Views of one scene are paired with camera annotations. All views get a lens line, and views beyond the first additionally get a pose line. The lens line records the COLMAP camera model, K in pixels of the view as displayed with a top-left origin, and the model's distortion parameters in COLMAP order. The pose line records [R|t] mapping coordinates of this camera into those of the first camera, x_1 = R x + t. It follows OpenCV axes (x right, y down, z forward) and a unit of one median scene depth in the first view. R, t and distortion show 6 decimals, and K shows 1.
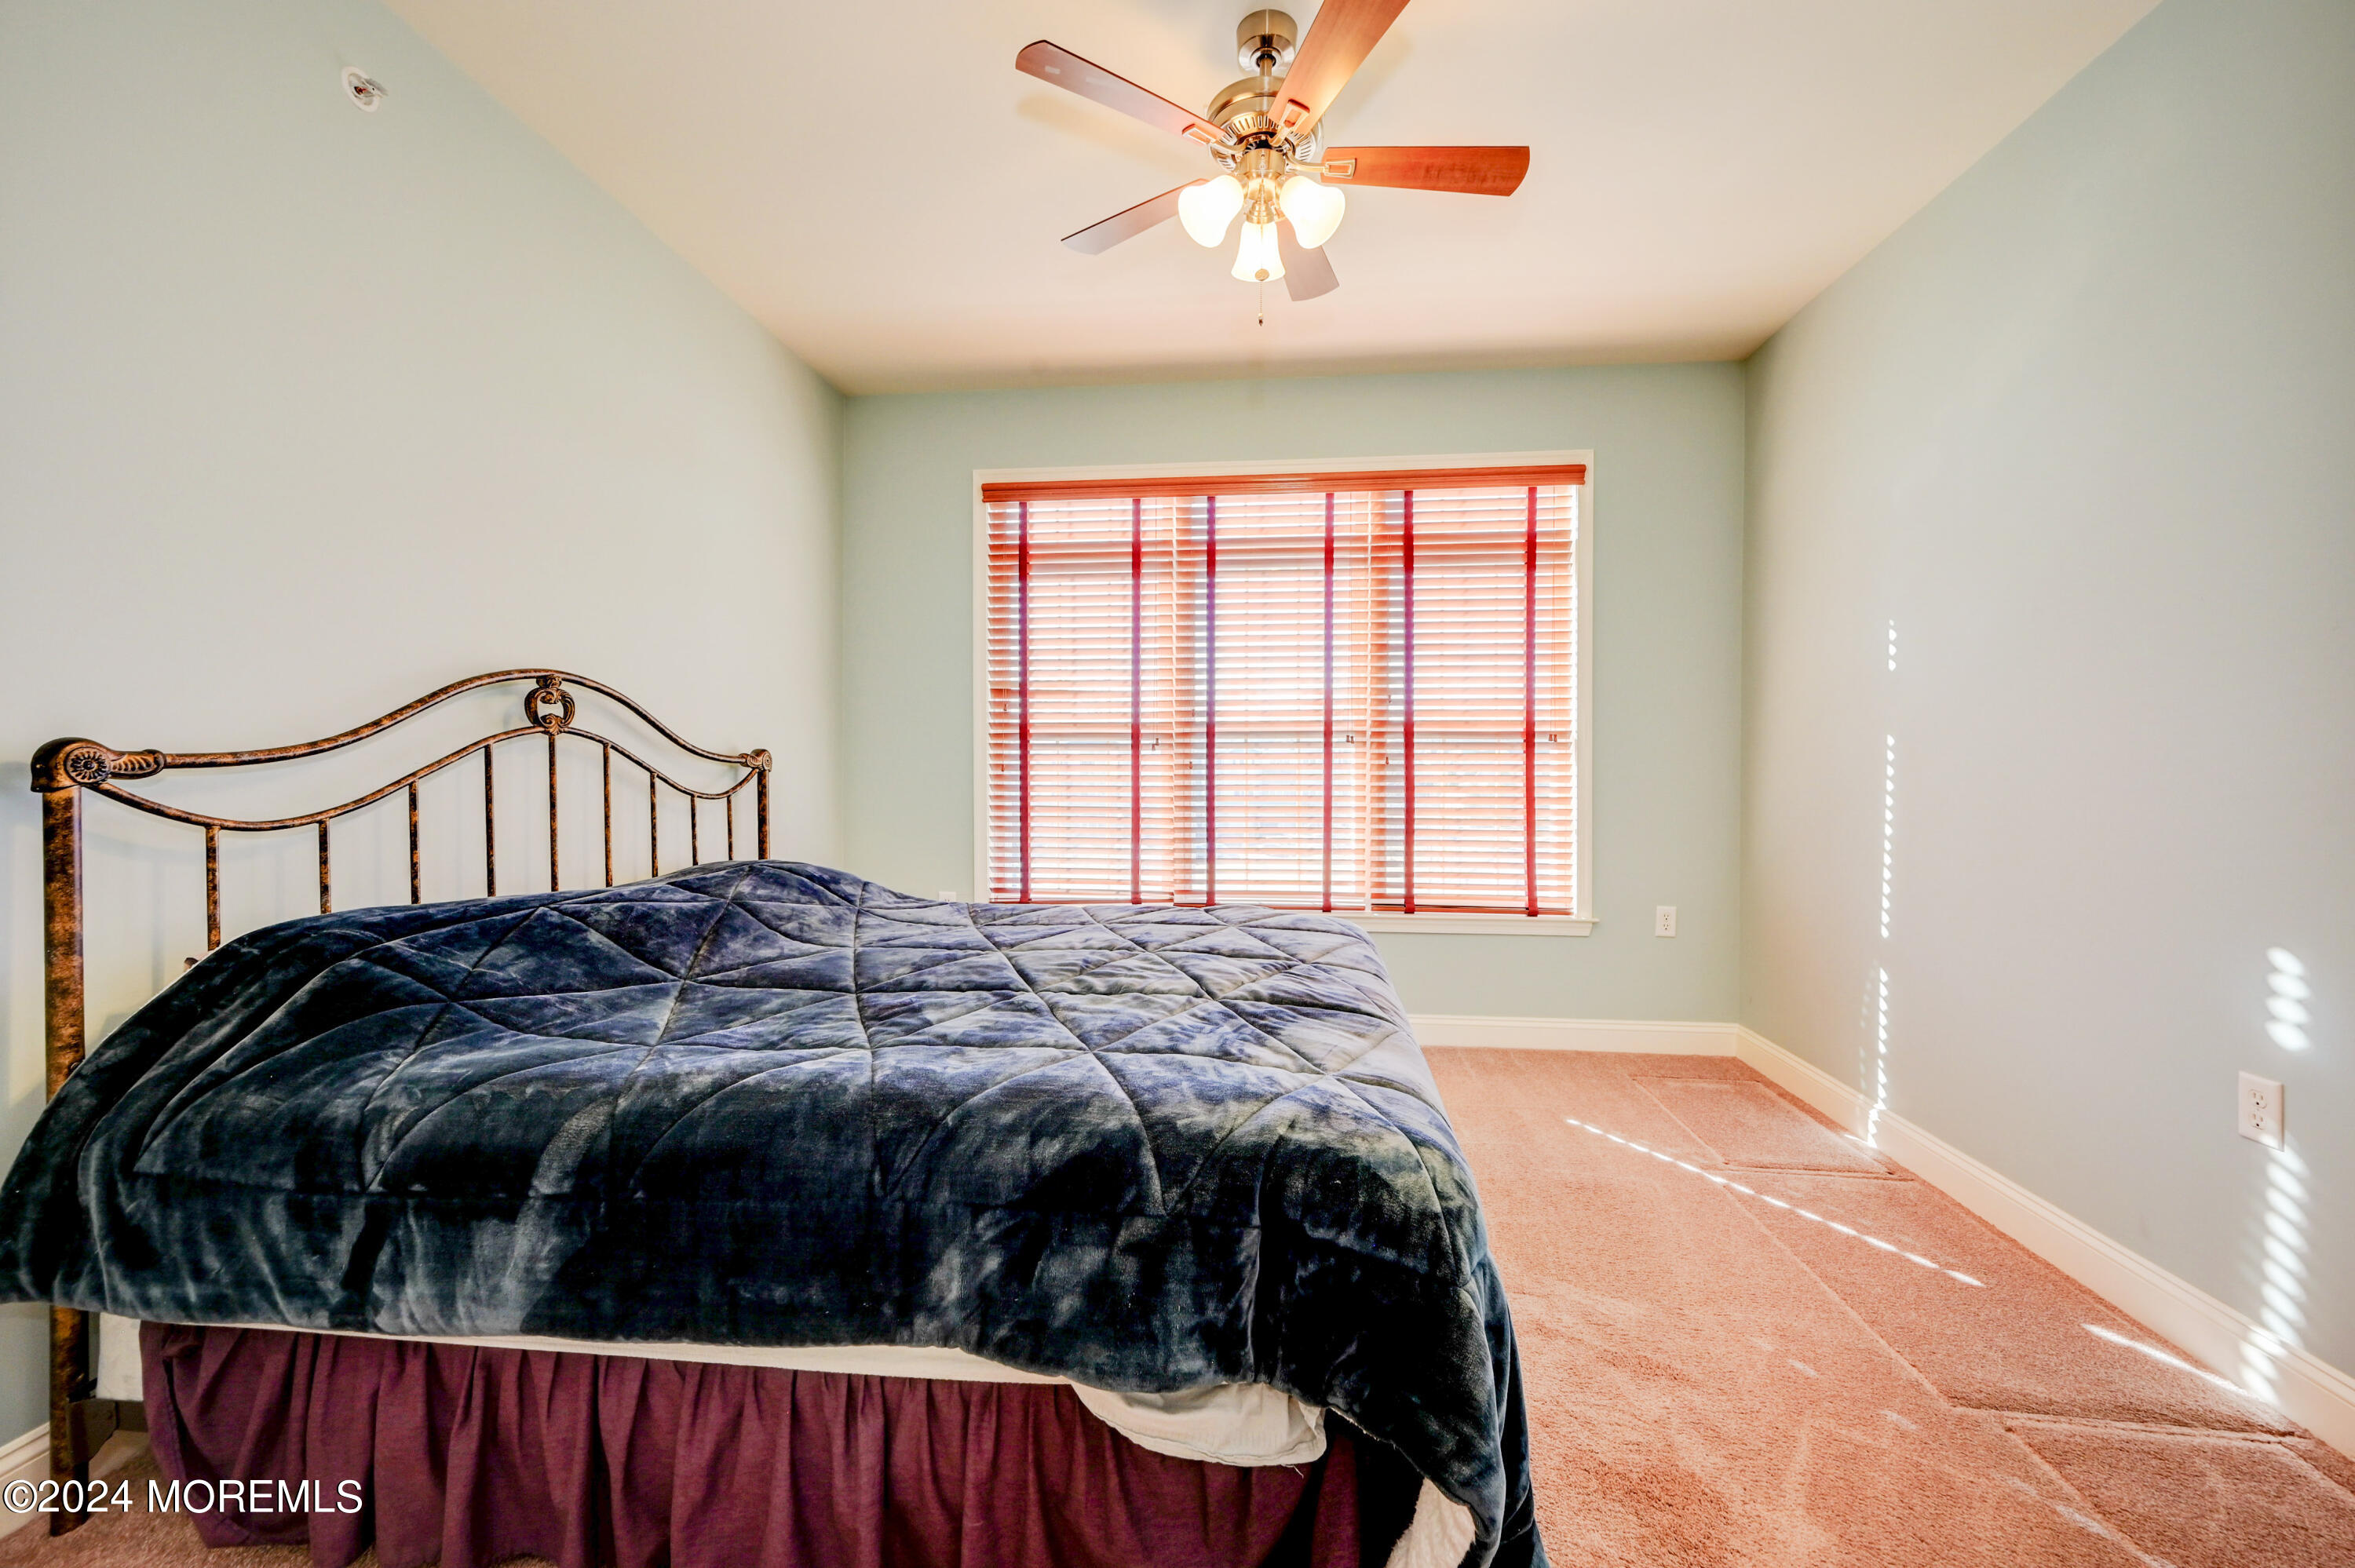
lens RADIAL K [[962.5, 0, 1171.8], [0, 962.5, 781.2], [0, 0, 1]] dist [0.012701, -0.001137]
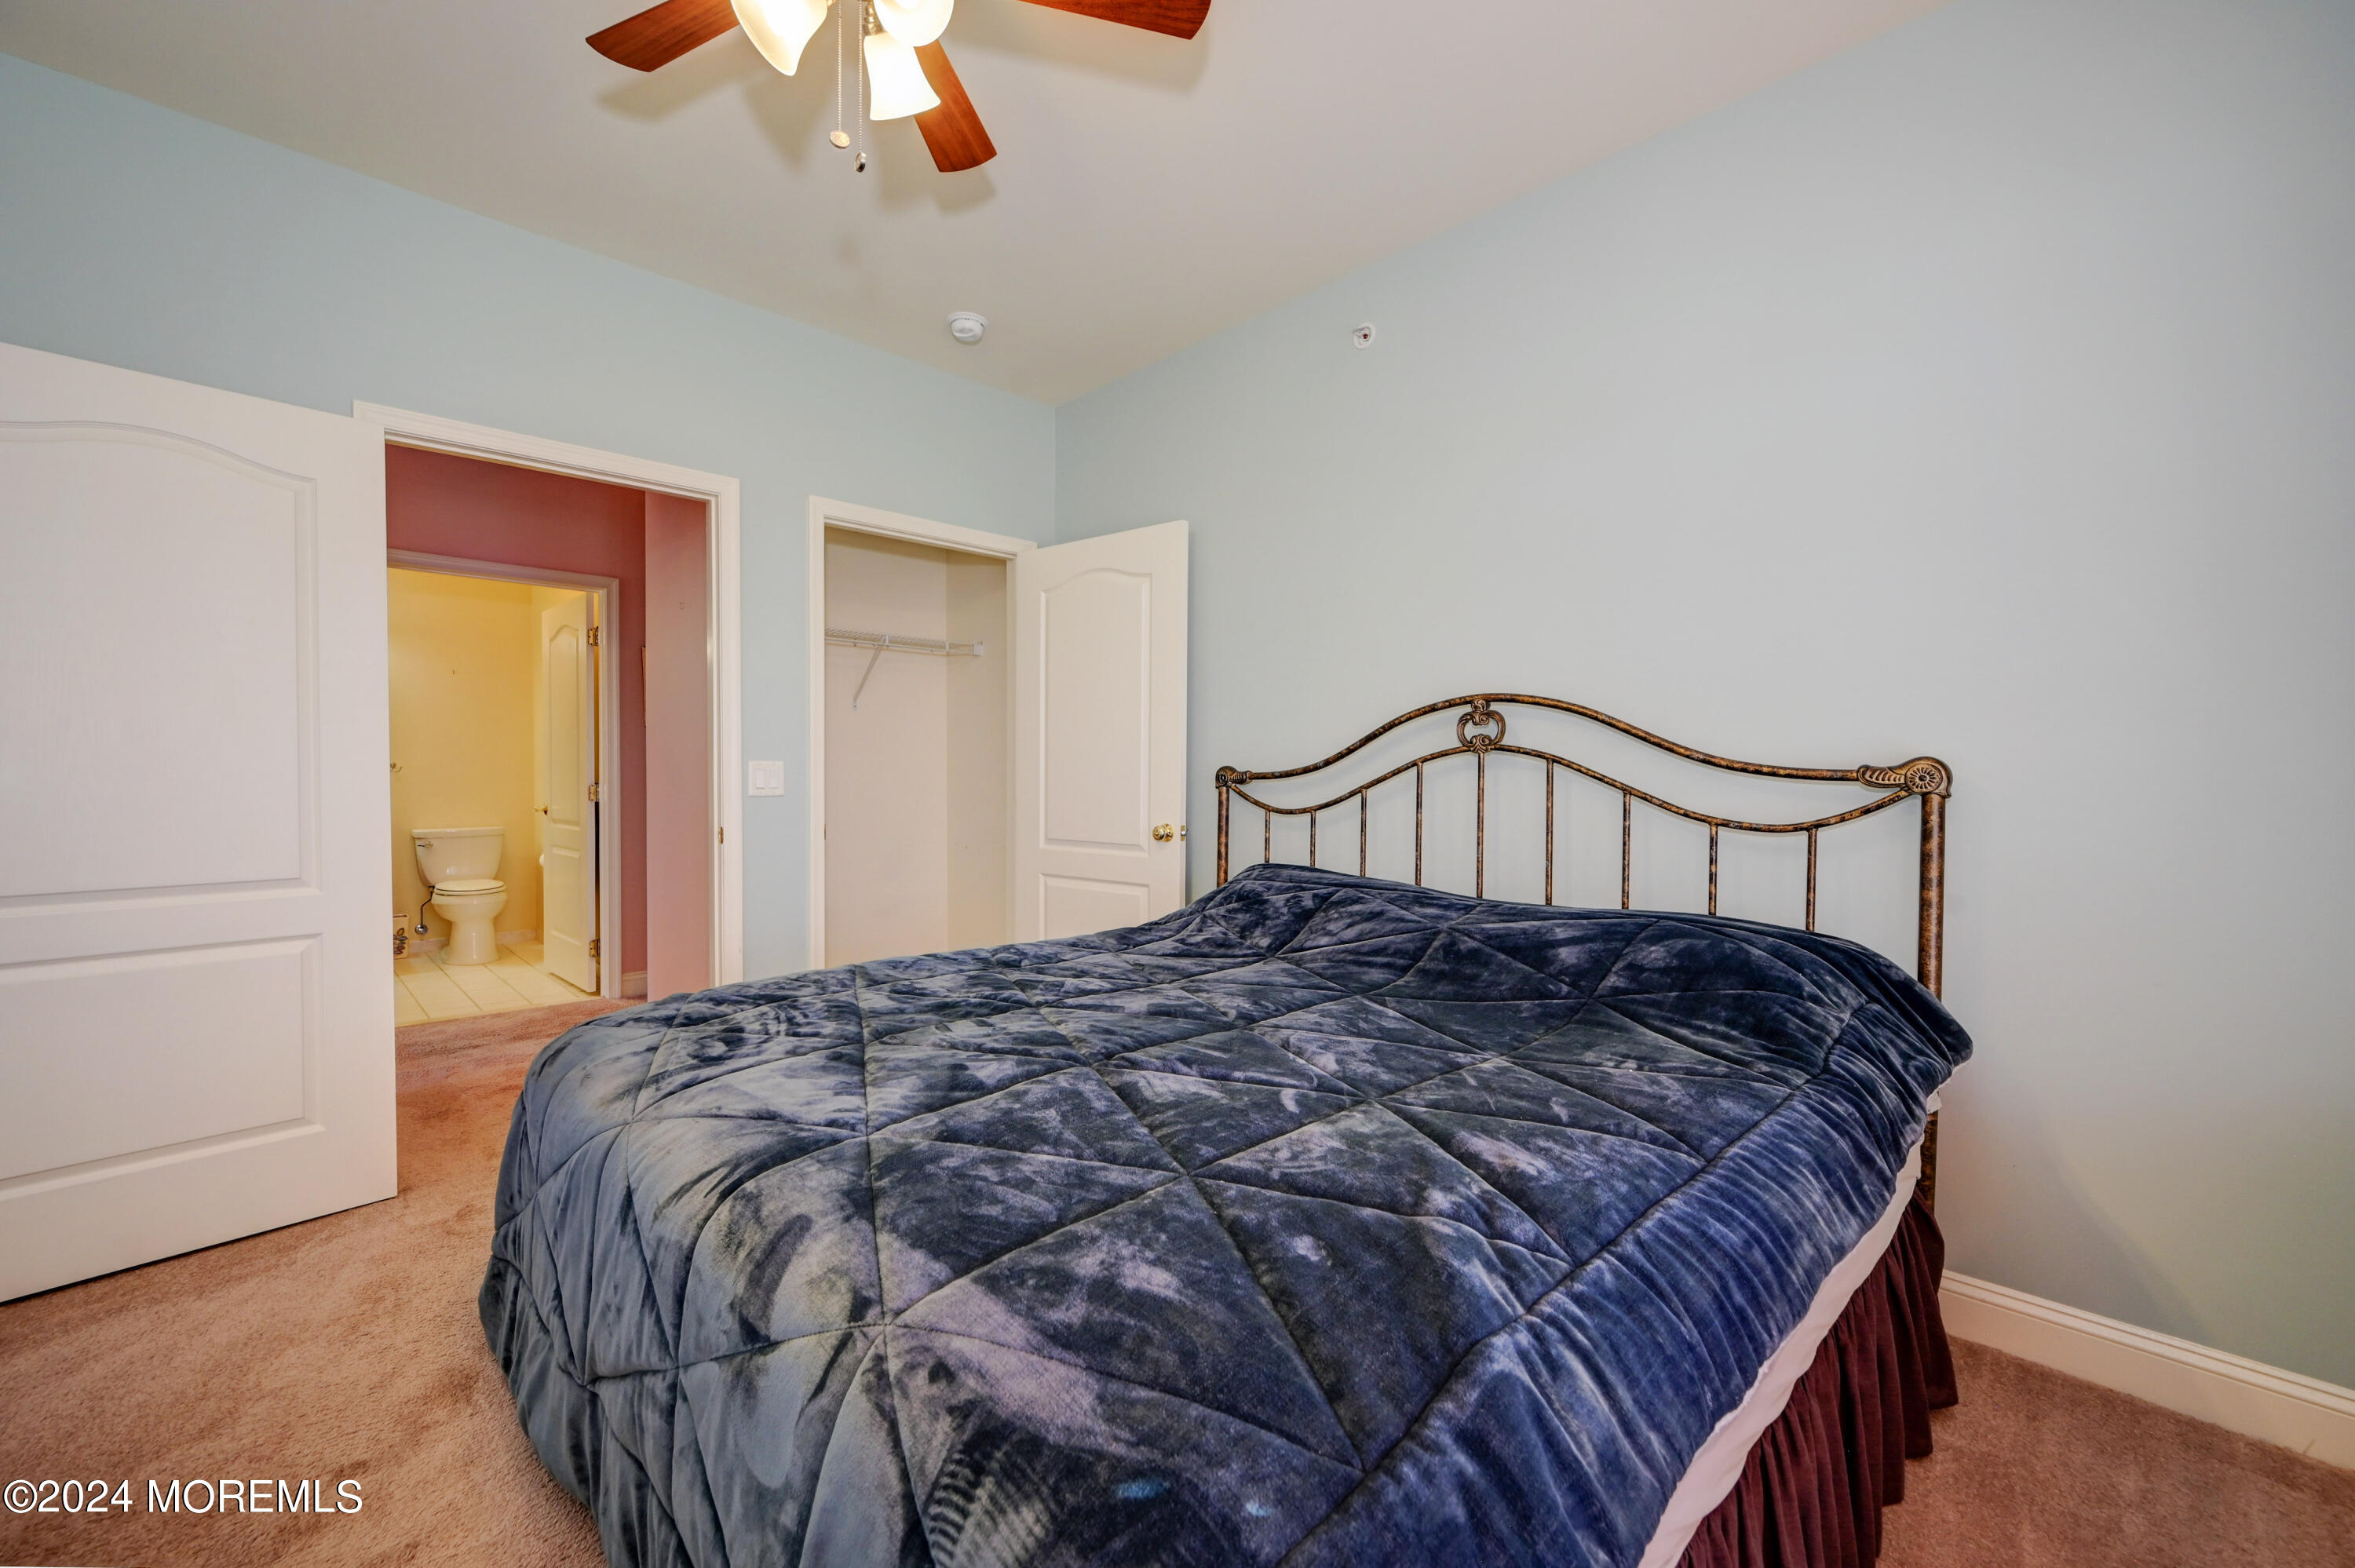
lens RADIAL K [[962.5, 0, 1178.2], [0, 962.5, 779.5], [0, 0, 1]] dist [0.012701, -0.001137]
pose [[-0.636886, 0.013949, -0.770832, 0.434929], [-0.008644, 0.999644, 0.025231, -0.043772], [0.770910, 0.022733, -0.636539, 1.483068]]
